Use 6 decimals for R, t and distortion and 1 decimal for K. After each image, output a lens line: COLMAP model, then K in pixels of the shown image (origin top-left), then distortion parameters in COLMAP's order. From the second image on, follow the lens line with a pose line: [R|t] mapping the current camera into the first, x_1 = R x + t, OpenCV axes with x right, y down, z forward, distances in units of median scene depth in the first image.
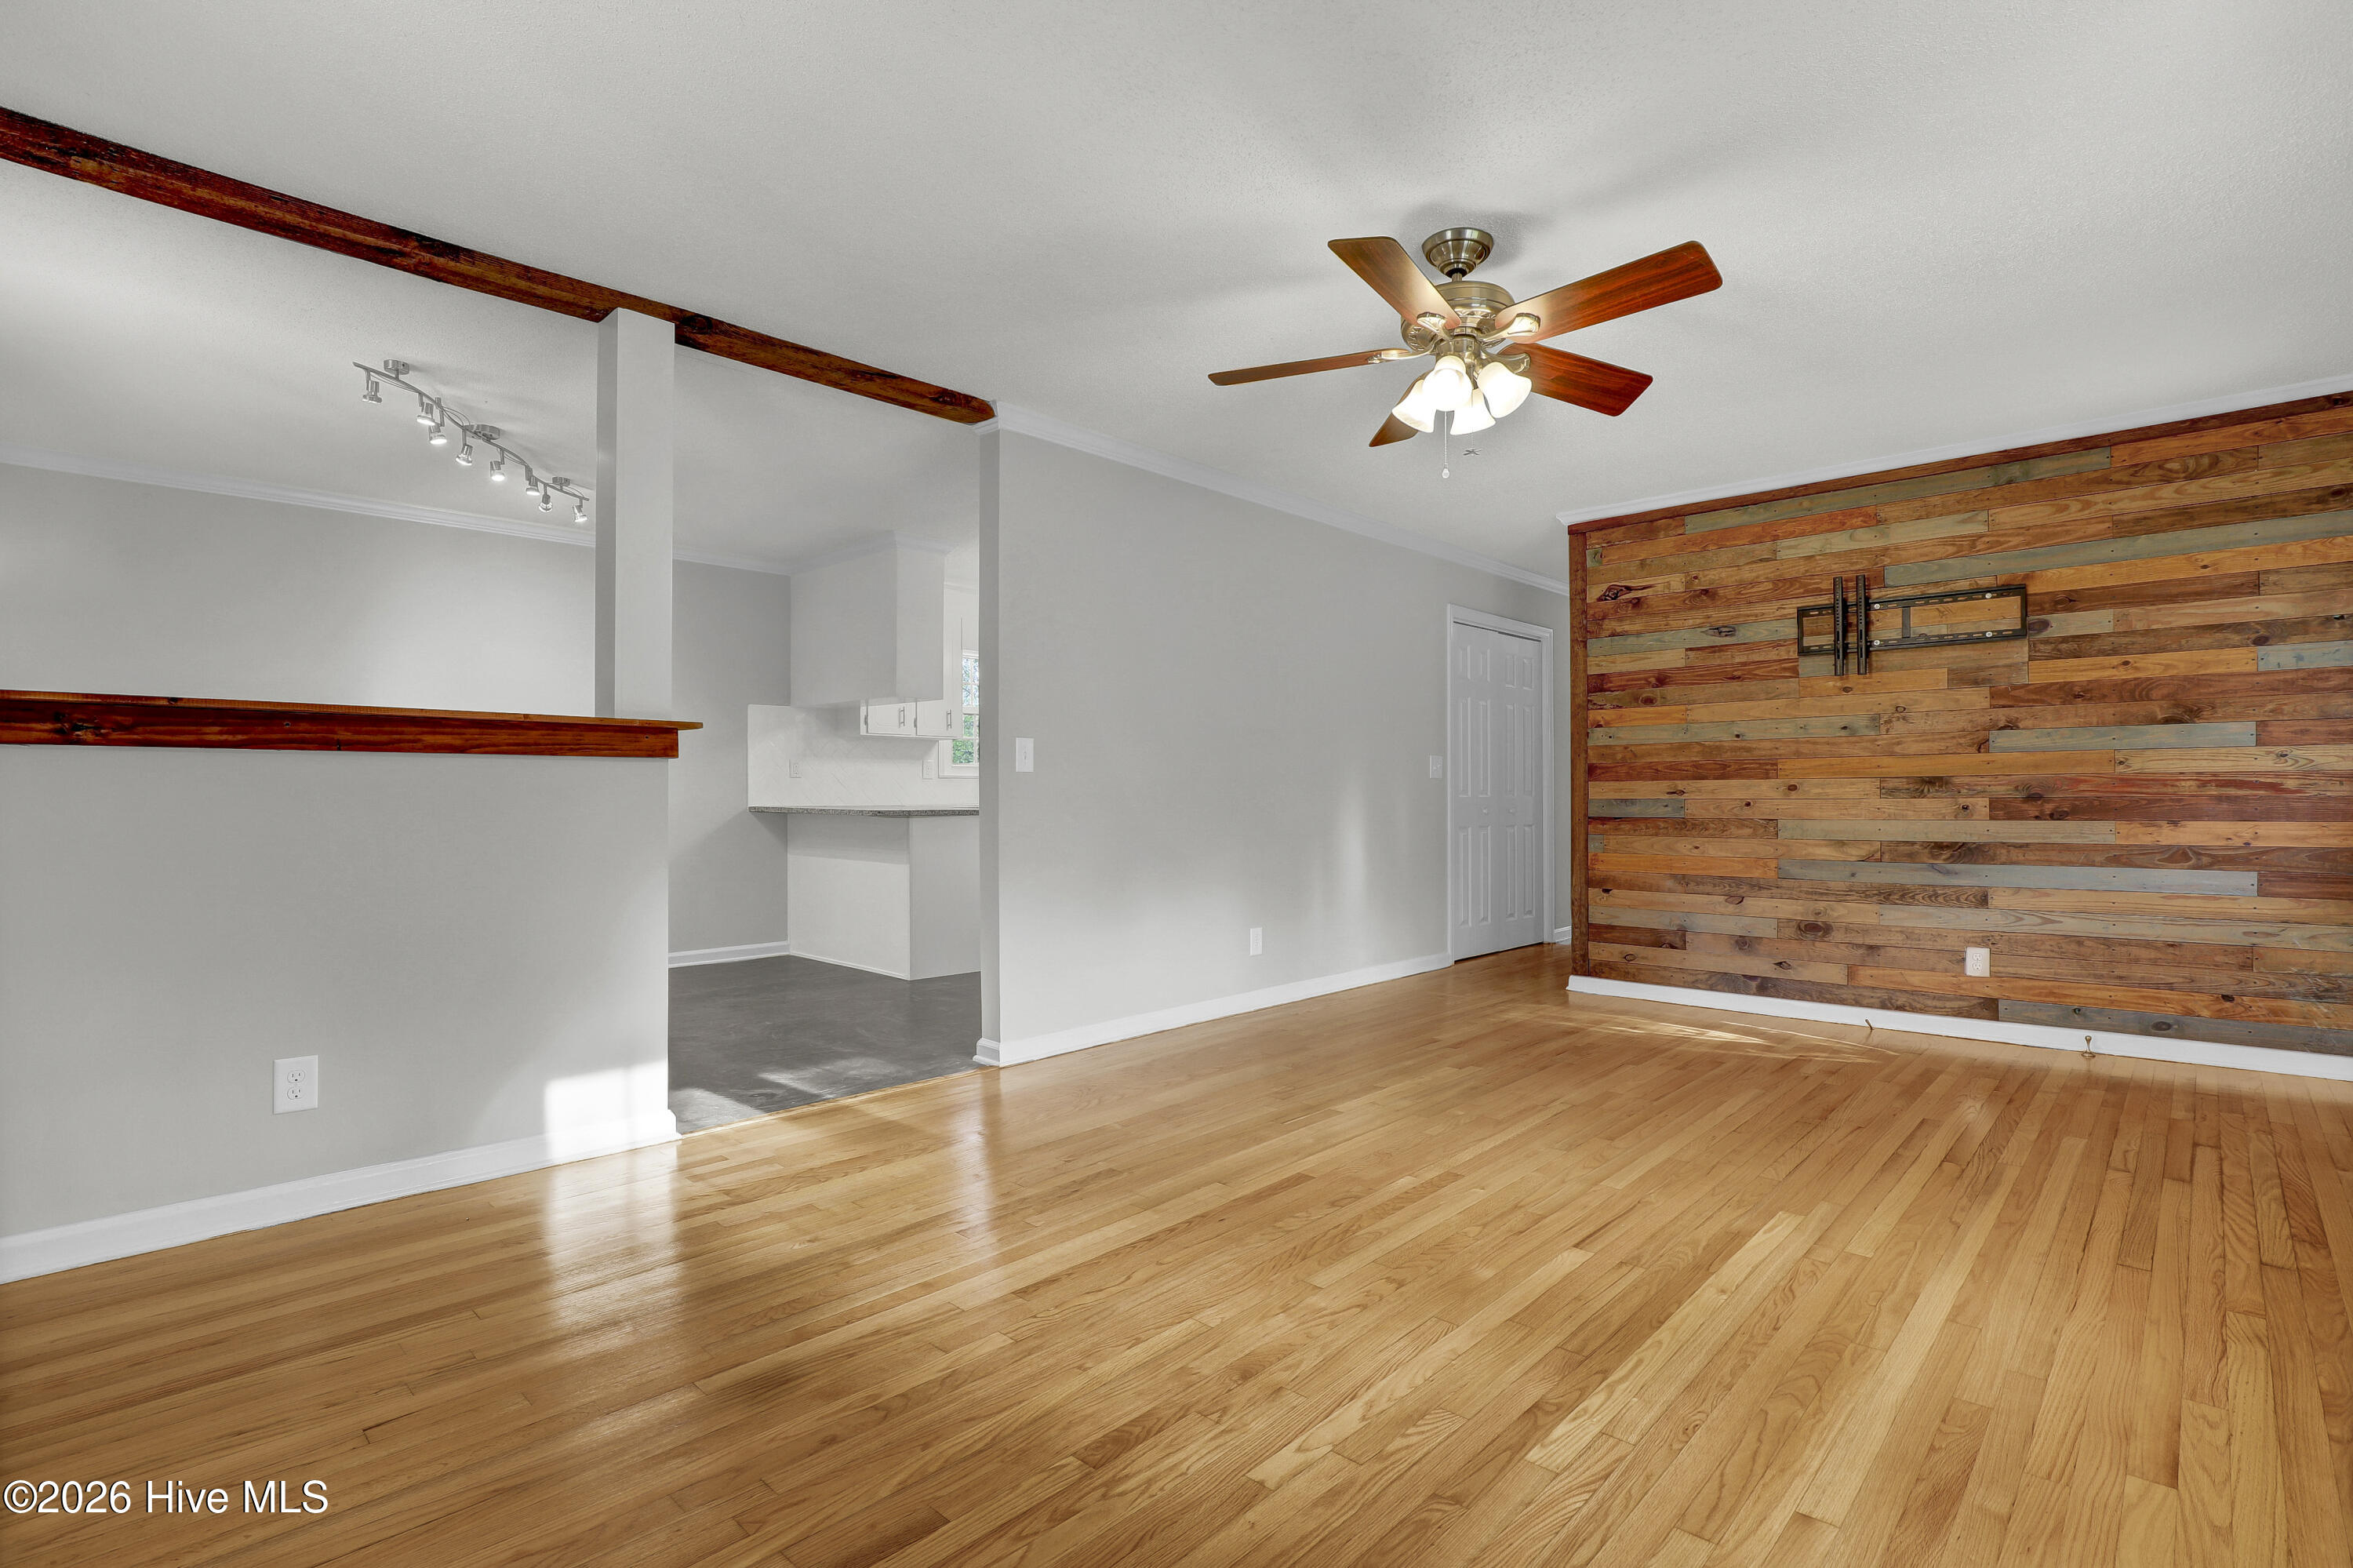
lens RADIAL K [[1108.0, 0, 1201.9], [0, 1108.0, 790.2], [0, 0, 1]] dist [-0.027723, 0.000055]
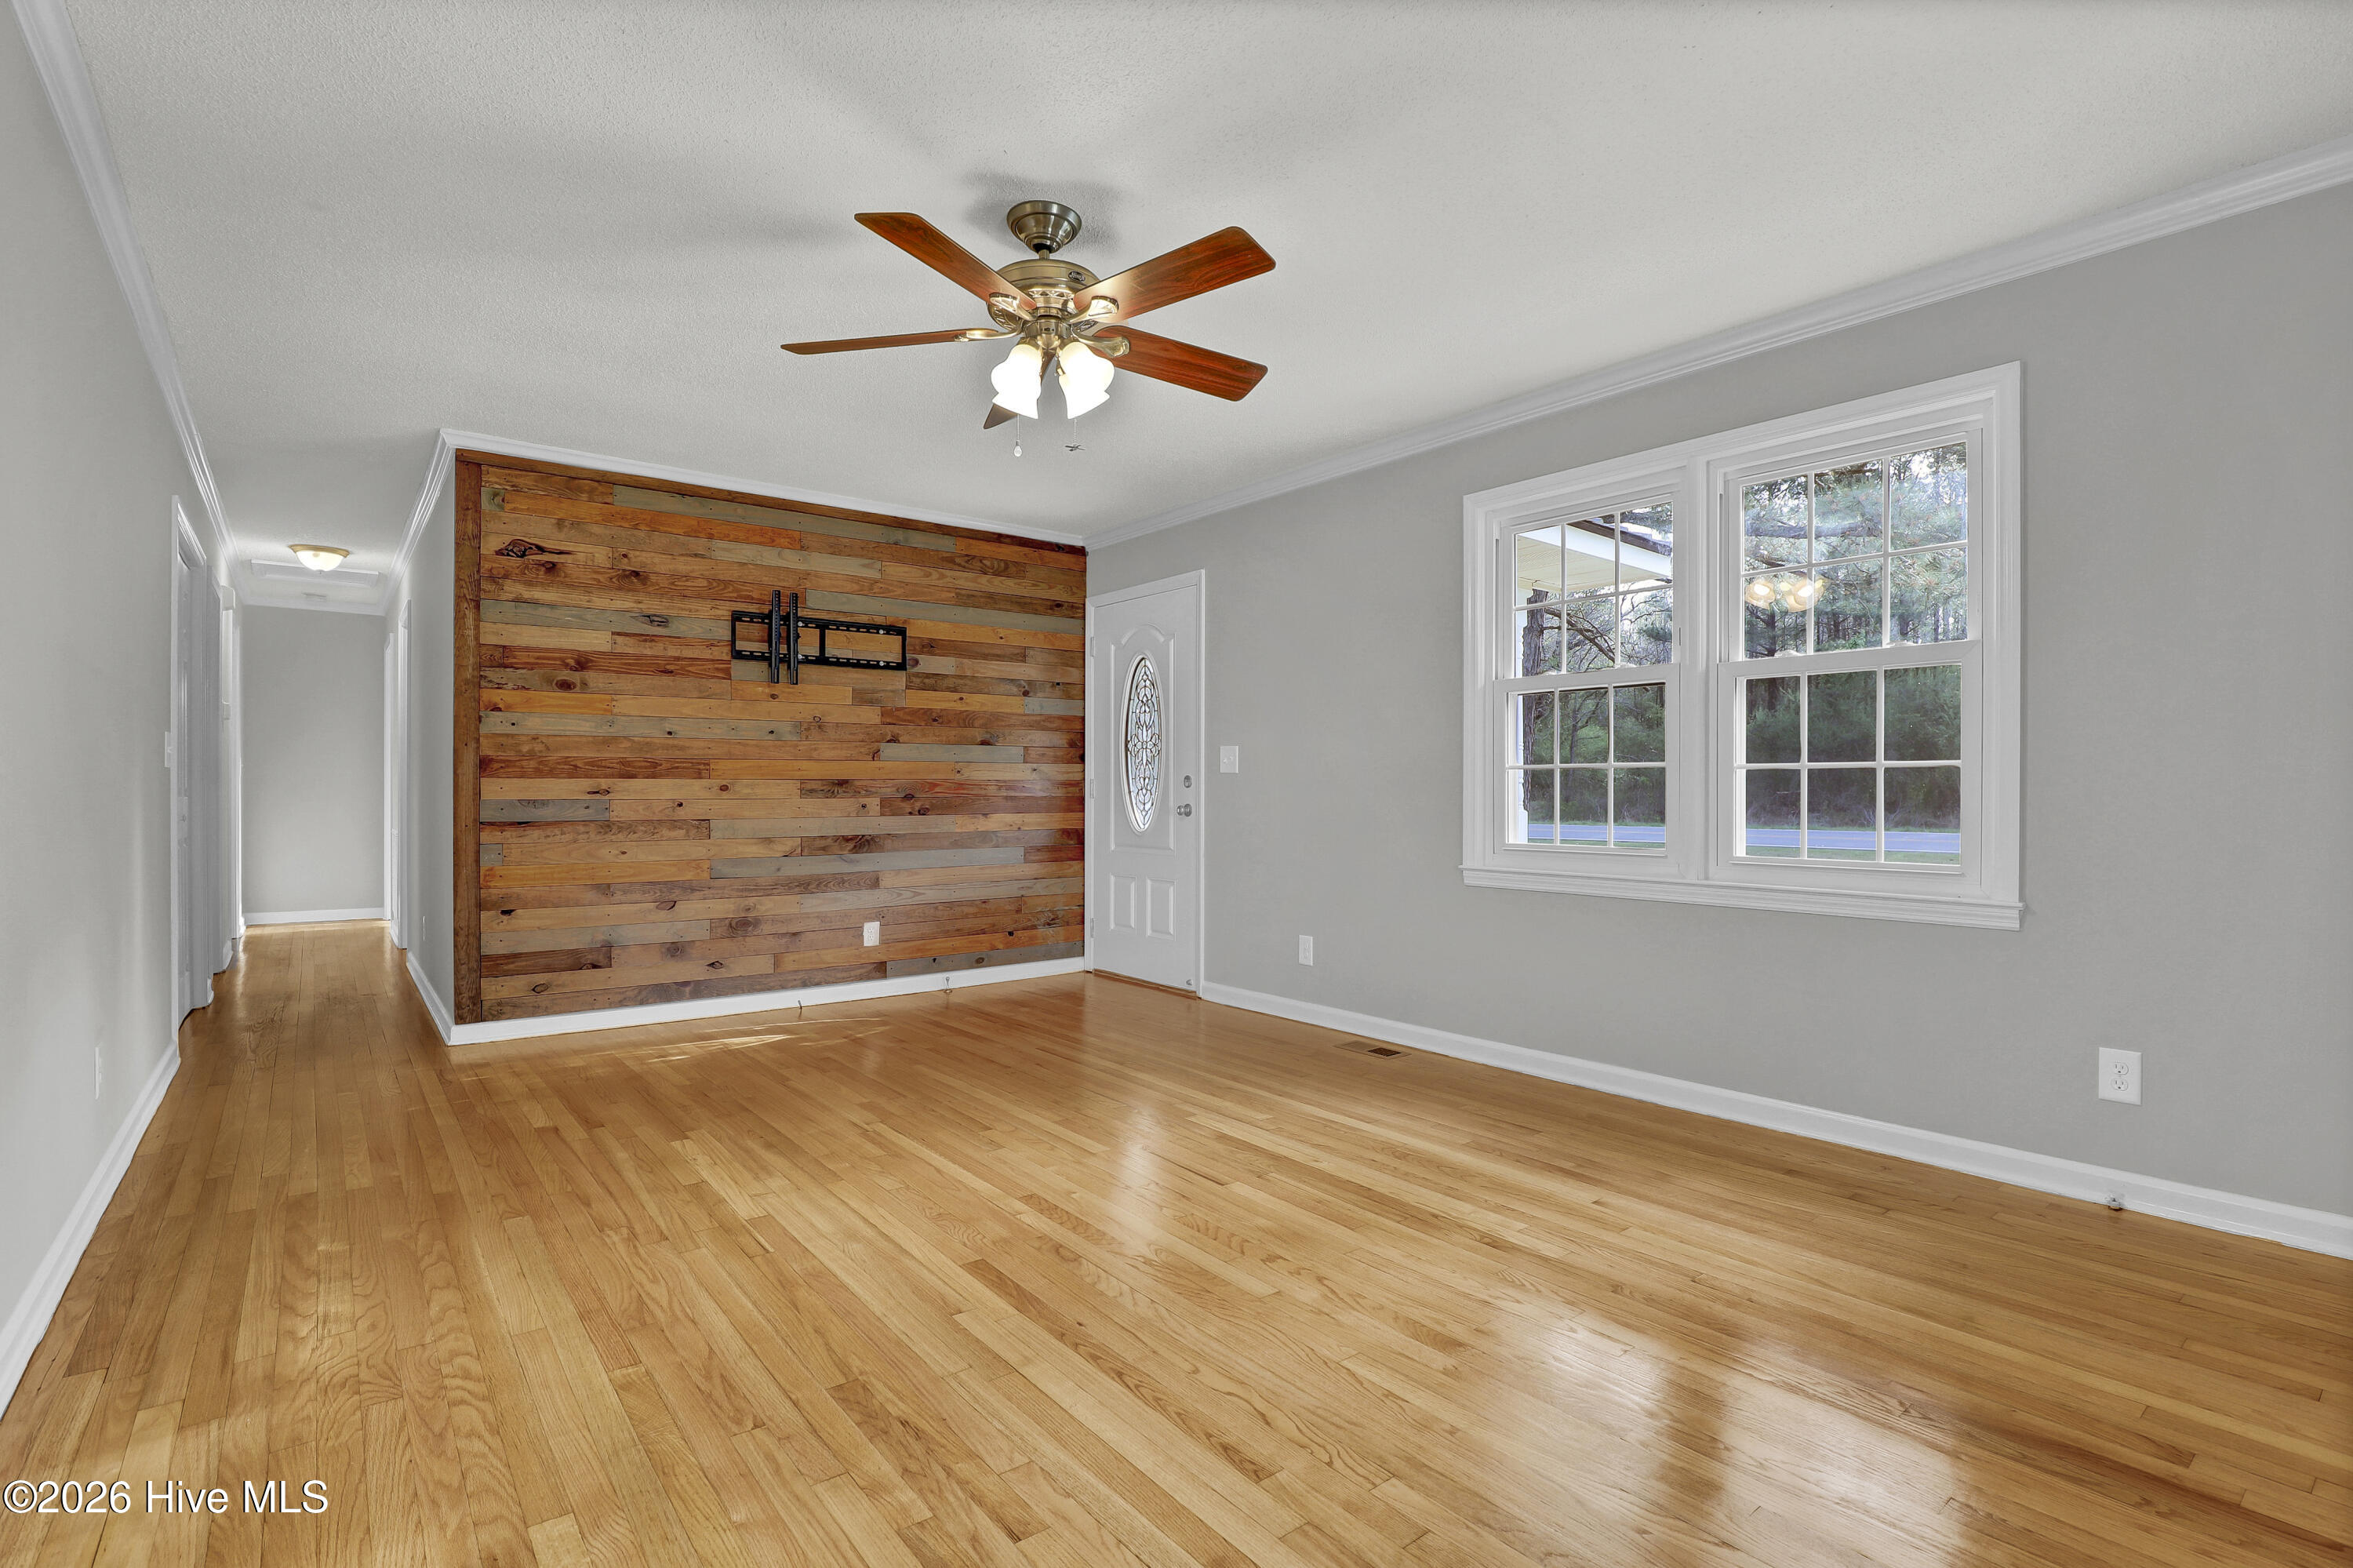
lens RADIAL K [[1108.0, 0, 1201.9], [0, 1108.0, 790.2], [0, 0, 1]] dist [-0.027723, 0.000055]
pose [[0.142583, 0.004865, 0.989771, -0.437288], [-0.005818, 0.999975, -0.004077, 0.001530], [-0.989766, -0.005177, 0.142608, 0.456799]]
